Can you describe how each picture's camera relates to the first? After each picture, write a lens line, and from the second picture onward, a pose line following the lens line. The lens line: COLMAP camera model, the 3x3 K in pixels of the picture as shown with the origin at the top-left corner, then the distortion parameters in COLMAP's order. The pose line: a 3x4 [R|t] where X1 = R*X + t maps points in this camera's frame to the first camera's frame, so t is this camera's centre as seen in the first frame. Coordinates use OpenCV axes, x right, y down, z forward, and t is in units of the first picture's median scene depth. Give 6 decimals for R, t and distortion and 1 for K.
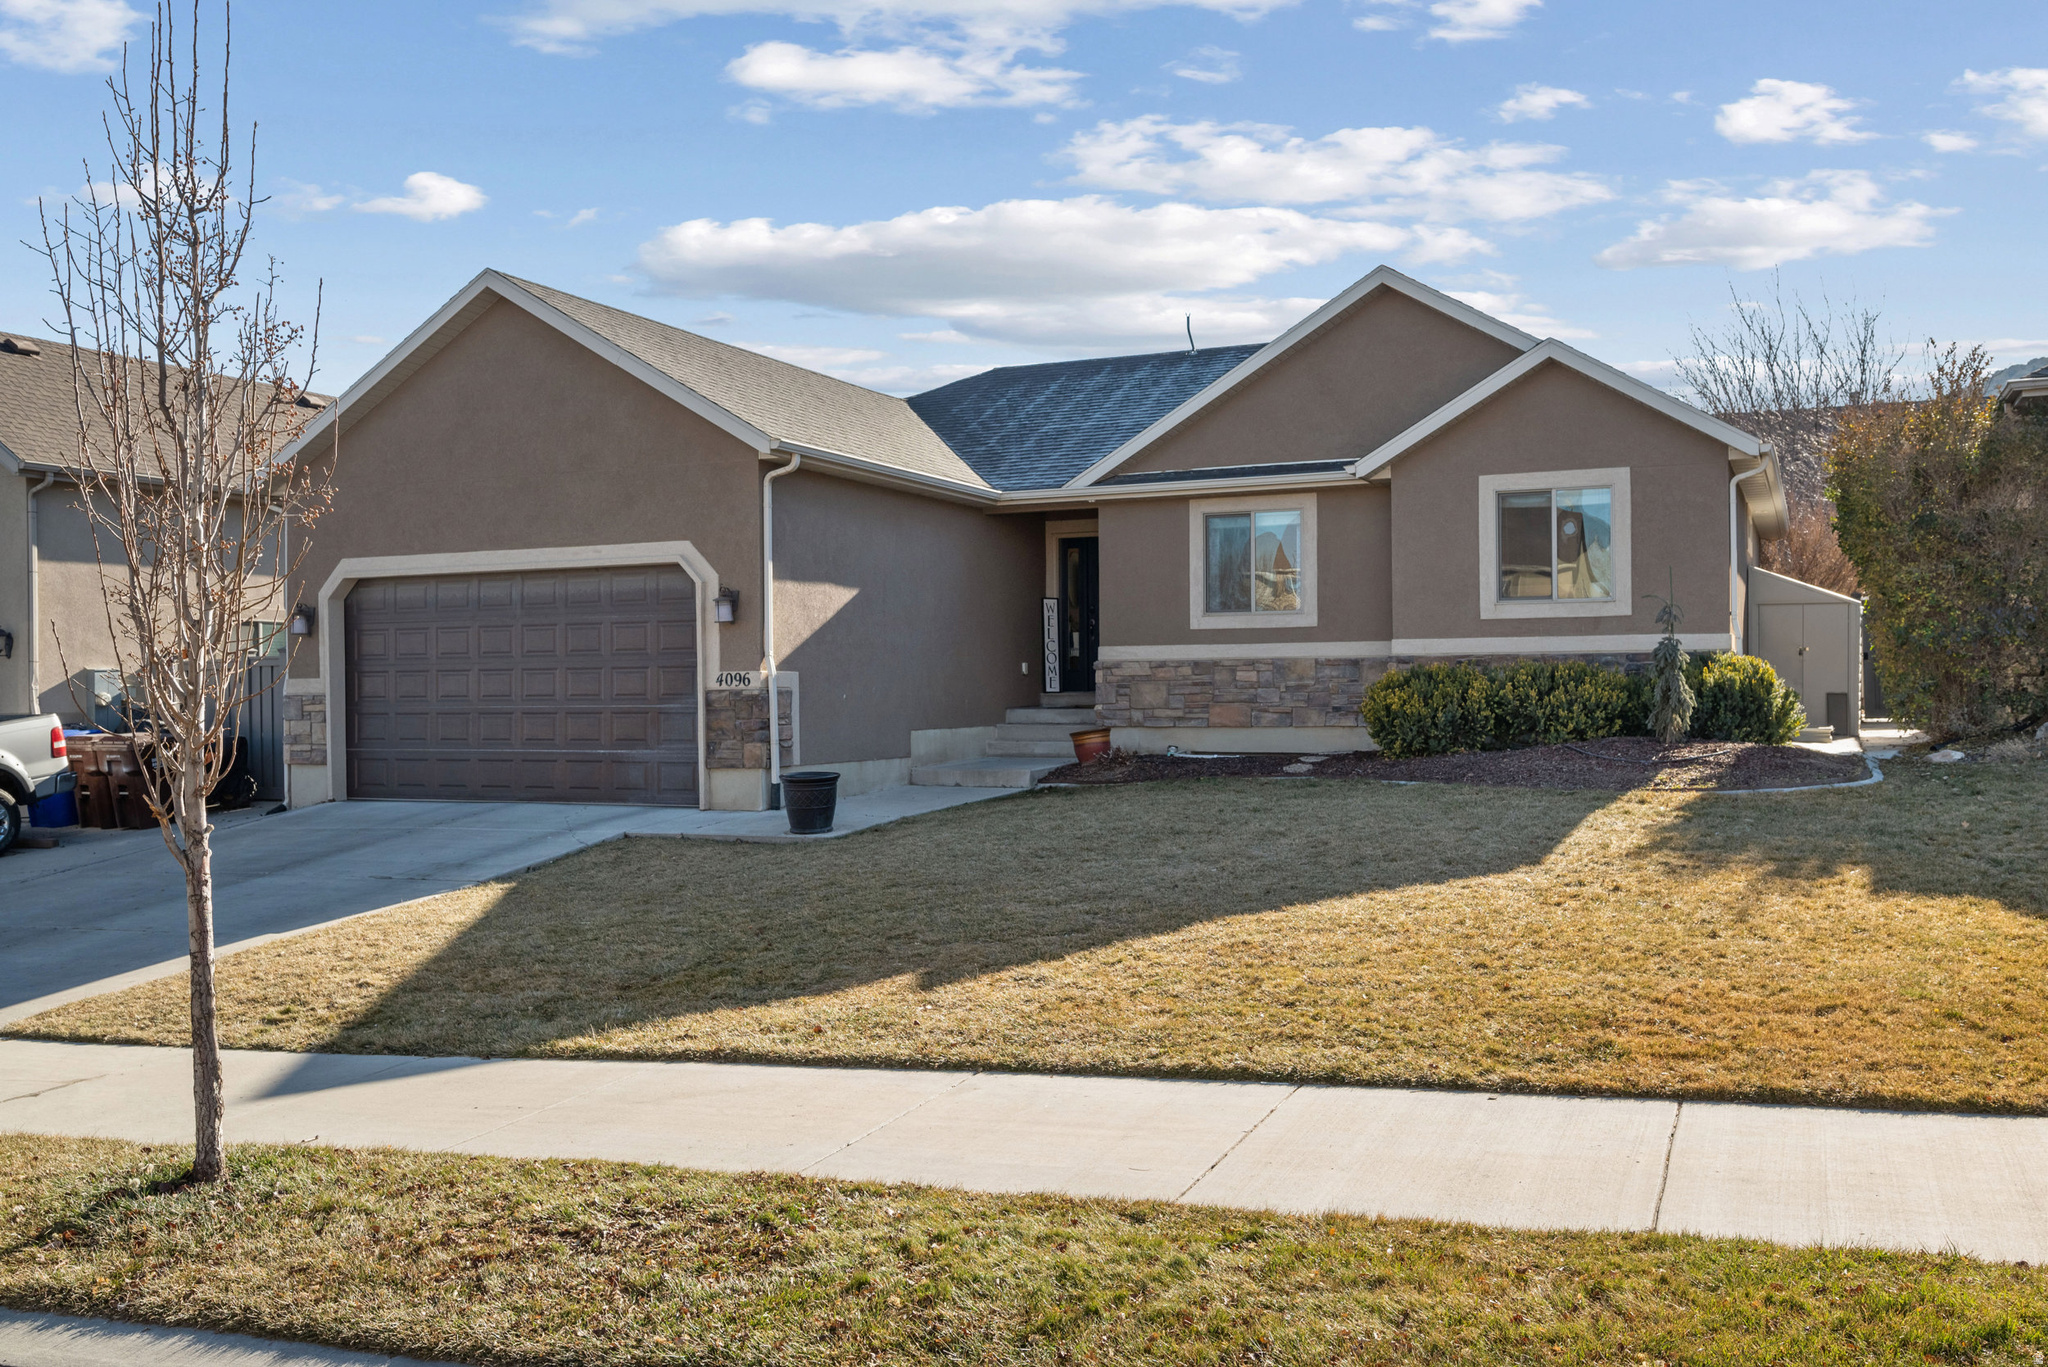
lens RADIAL K [[1998.7, 0, 1026.5], [0, 1998.7, 681.7], [0, 0, 1]] dist [0.017785, 0.001838]
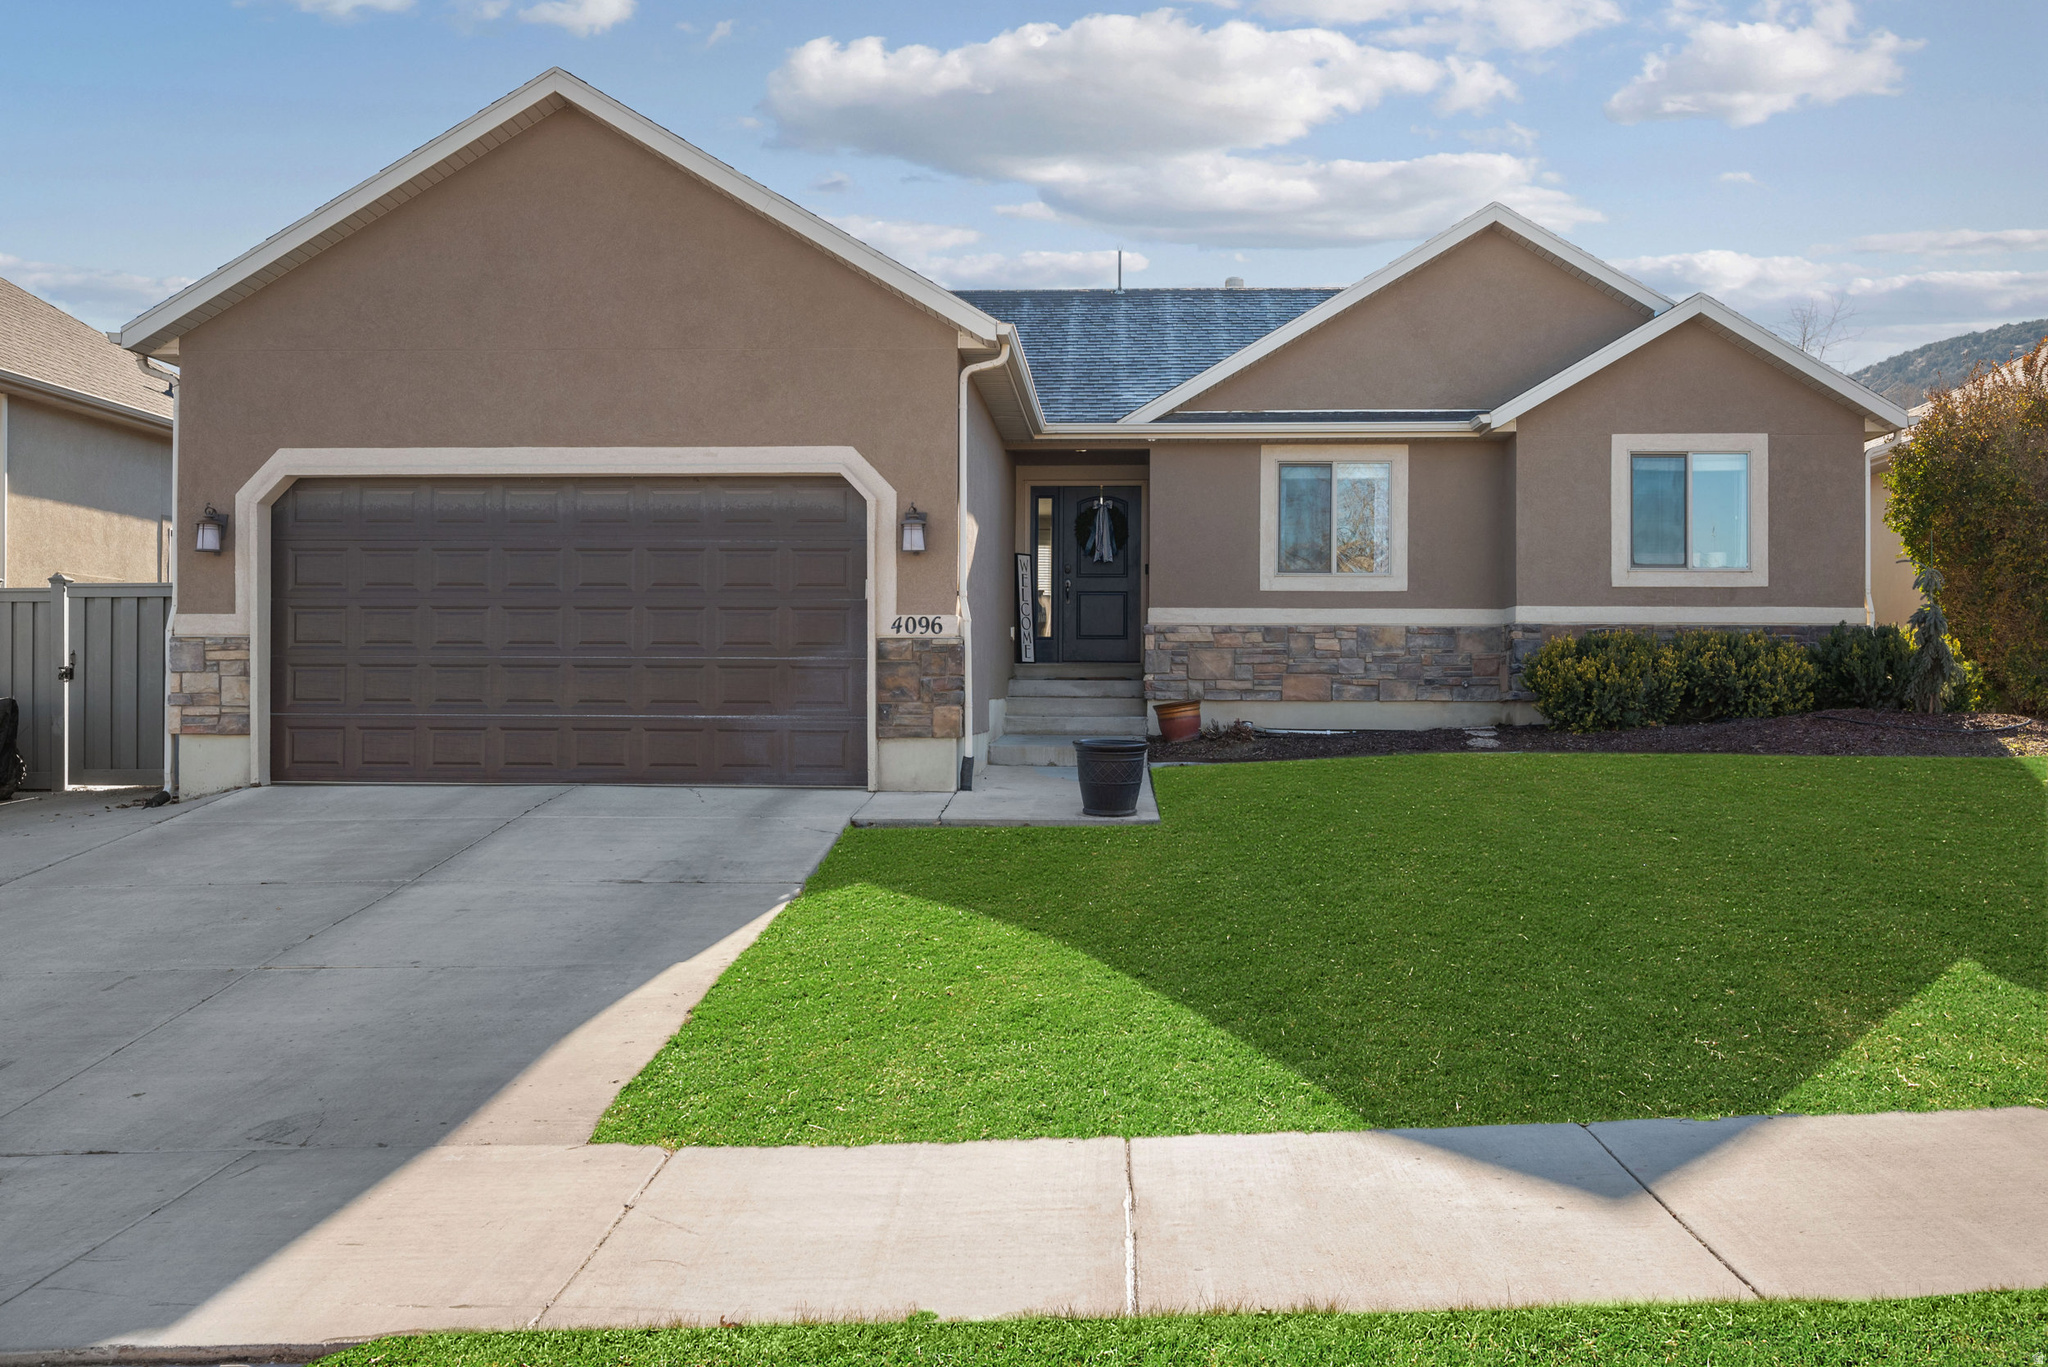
lens RADIAL K [[1998.7, 0, 1025.2], [0, 1998.7, 685.8], [0, 0, 1]] dist [0.017785, 0.001838]
pose [[0.917194, 0.016905, 0.398082, -0.379119], [-0.014610, 0.999855, -0.008797, 0.026193], [-0.398173, 0.002252, 0.917308, 0.234594]]
